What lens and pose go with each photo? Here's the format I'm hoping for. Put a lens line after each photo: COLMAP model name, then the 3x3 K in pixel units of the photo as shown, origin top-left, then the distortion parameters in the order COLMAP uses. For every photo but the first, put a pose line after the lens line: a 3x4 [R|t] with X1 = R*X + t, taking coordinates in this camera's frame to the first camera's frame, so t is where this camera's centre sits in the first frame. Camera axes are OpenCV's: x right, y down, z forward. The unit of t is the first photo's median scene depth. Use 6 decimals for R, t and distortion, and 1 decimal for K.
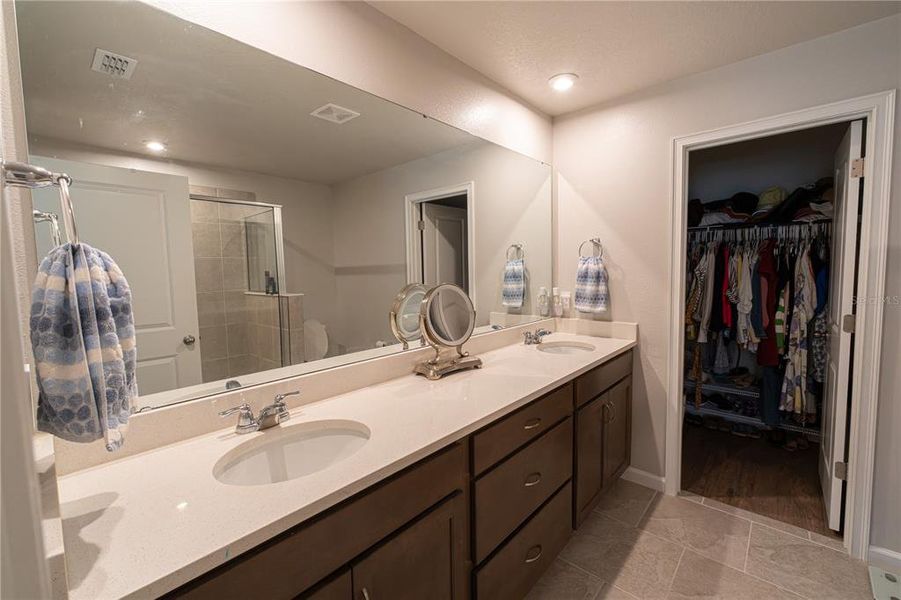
lens RADIAL K [[377.9, 0, 453.3], [0, 377.9, 298.6], [0, 0, 1]] dist [-0.000016, 0.000241]
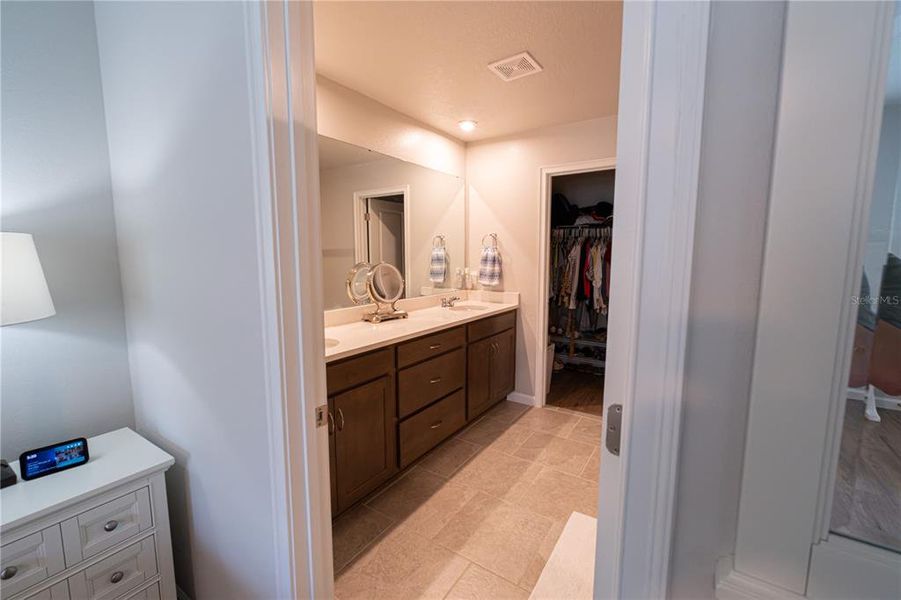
lens RADIAL K [[377.9, 0, 453.3], [0, 377.9, 298.6], [0, 0, 1]] dist [-0.000016, 0.000241]
pose [[0.990228, 0.001373, 0.139452, 0.031011], [-0.006759, 0.999249, 0.038158, 0.031998], [-0.139295, -0.038728, 0.989493, -0.384744]]
